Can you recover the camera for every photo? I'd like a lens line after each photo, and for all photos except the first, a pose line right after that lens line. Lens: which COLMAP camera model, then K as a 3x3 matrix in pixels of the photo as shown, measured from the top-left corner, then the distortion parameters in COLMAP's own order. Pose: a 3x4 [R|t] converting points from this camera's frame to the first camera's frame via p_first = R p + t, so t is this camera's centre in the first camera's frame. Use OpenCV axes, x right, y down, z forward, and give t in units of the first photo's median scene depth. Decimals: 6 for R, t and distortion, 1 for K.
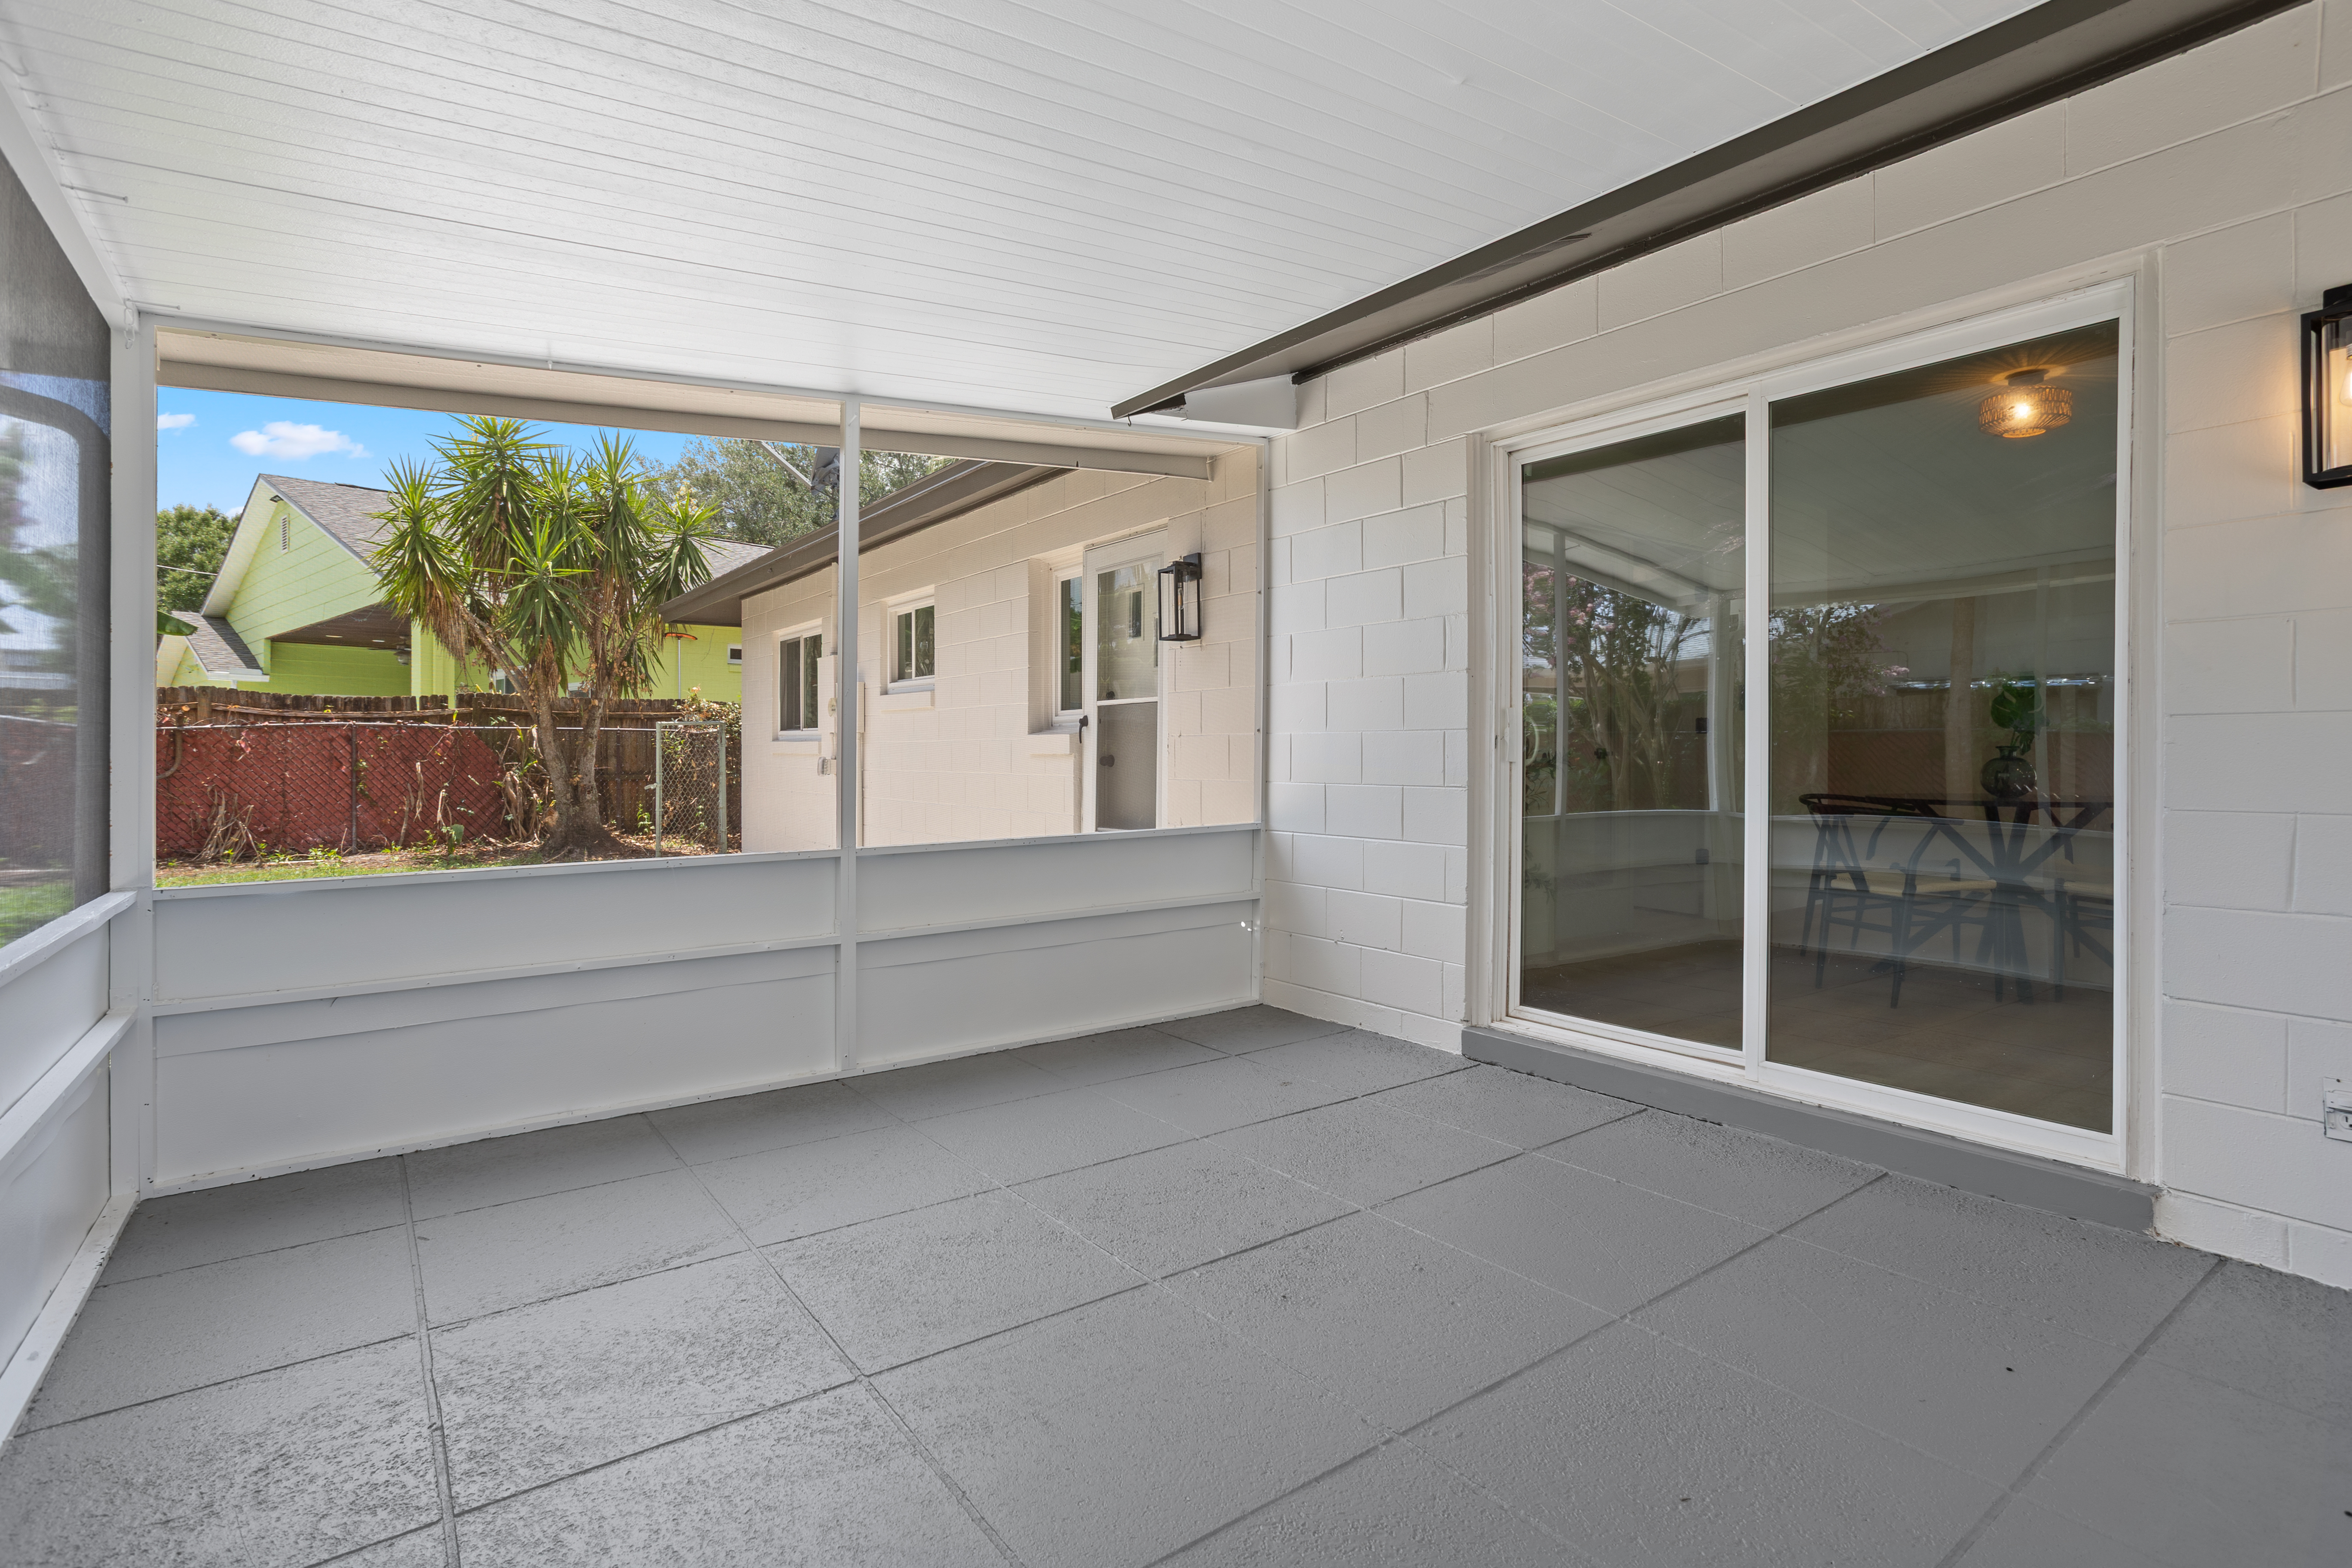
lens RADIAL K [[1154.8, 0, 1185.2], [0, 1154.8, 749.2], [0, 0, 1]] dist [-0.051742, 0.030862]
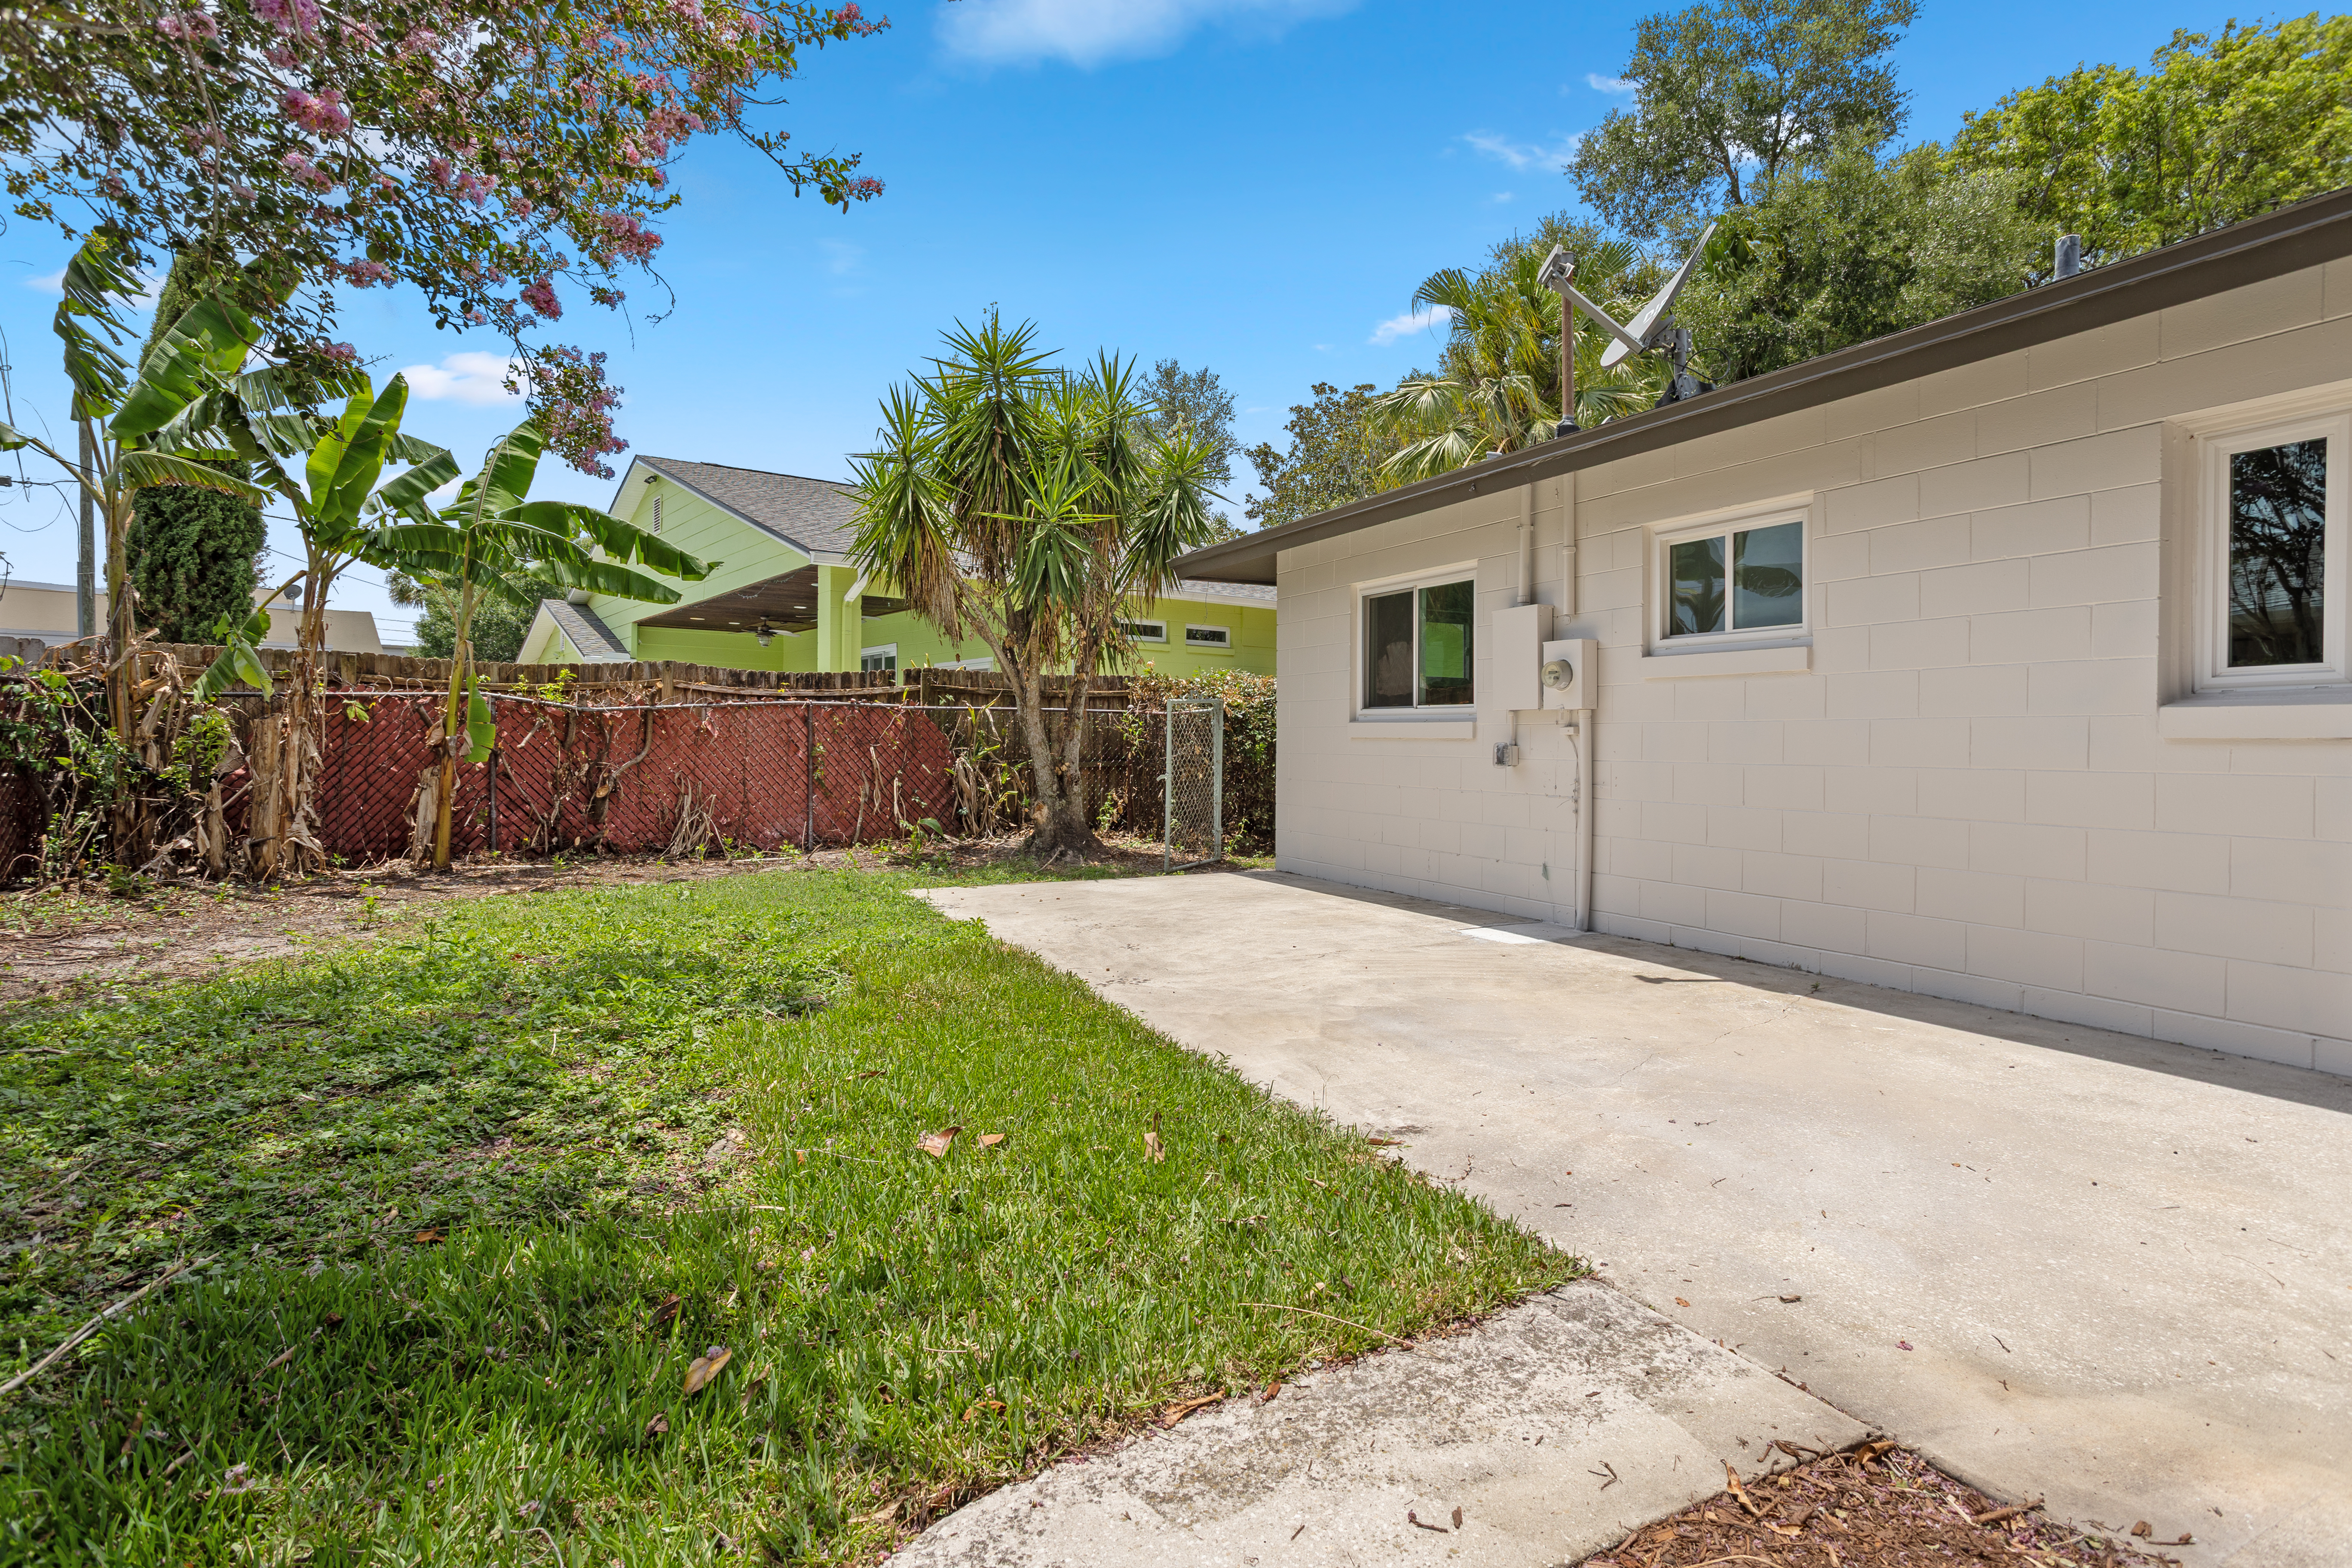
lens RADIAL K [[1123.4, 0, 1166.2], [0, 1123.4, 687.6], [0, 0, 1]] dist [-0.050549, 0.027314]
pose [[0.985658, -0.004987, -0.168682, -0.326822], [-0.002029, 0.999141, -0.041397, 0.001324], [0.168744, 0.041146, 0.984801, 0.193996]]
